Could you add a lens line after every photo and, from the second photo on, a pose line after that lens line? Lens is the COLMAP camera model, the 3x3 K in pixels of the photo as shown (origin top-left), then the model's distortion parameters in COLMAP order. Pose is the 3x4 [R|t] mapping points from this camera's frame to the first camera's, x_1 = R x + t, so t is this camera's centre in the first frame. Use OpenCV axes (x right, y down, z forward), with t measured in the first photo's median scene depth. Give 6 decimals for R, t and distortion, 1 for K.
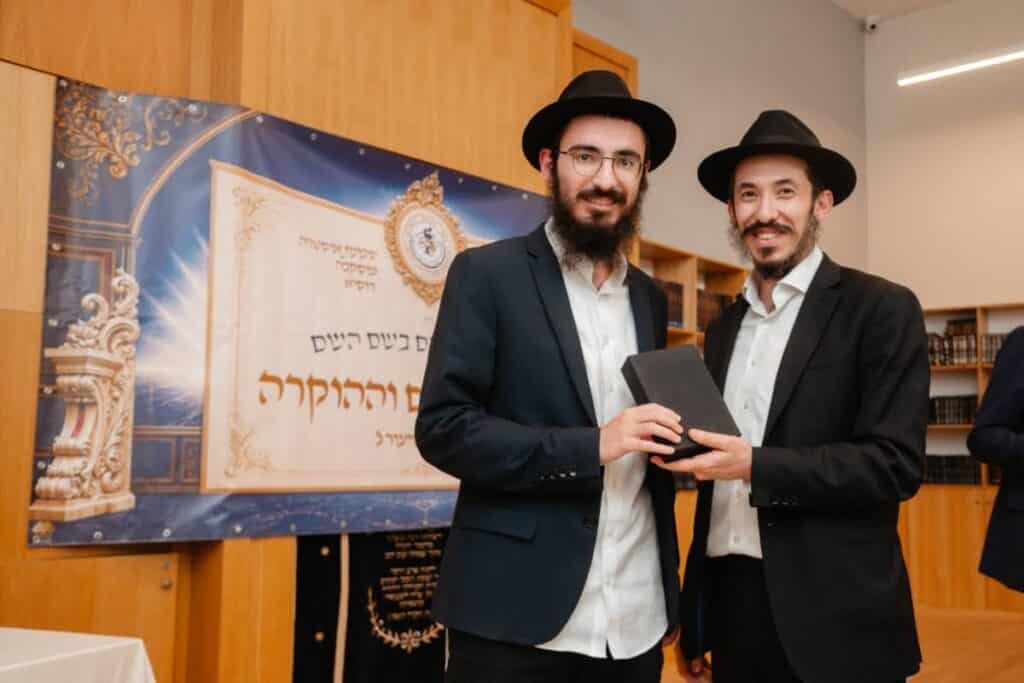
lens RADIAL K [[1074.1, 0, 572.1], [0, 1074.1, 355.3], [0, 0, 1]] dist [-0.008647, 0.128288]
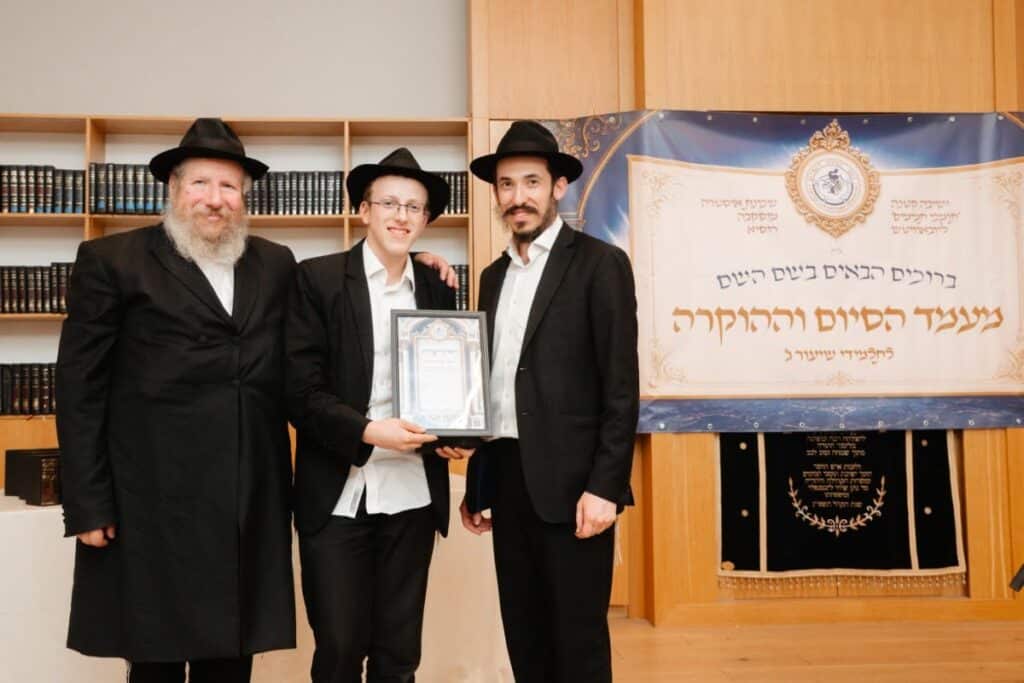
lens RADIAL K [[978.5, 0, 486.8], [0, 978.5, 330.8], [0, 0, 1]] dist [-0.025330, 0.133290]
pose [[0.699713, -0.051906, -0.712536, 0.364592], [0.084576, 0.996362, 0.010471, 0.010469], [0.709401, -0.067590, 0.701557, -0.003896]]
